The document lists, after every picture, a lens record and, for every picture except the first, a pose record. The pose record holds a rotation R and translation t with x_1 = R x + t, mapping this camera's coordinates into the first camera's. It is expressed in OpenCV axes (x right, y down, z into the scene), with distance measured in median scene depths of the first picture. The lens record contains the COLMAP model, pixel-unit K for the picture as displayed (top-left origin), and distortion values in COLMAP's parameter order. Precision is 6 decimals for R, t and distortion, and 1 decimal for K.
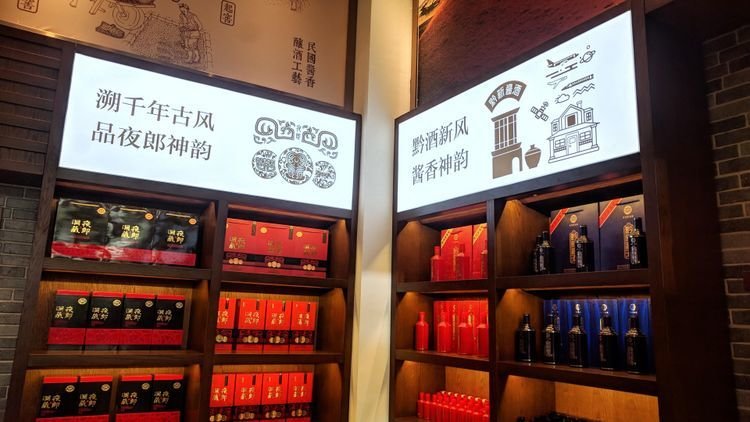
lens RADIAL K [[565.6, 0, 374.6], [0, 565.6, 196.8], [0, 0, 1]] dist [0.007800, 0.007934]
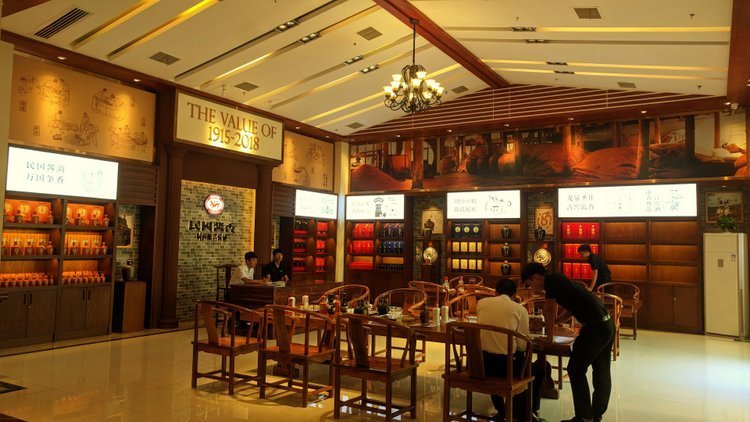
lens RADIAL K [[565.6, 0, 374.6], [0, 565.6, 196.8], [0, 0, 1]] dist [0.007800, 0.007934]
pose [[0.888794, 0.019641, 0.457885, -1.696996], [-0.083993, 0.989140, 0.120608, -0.663052], [-0.450544, -0.145655, 0.880792, -2.732123]]
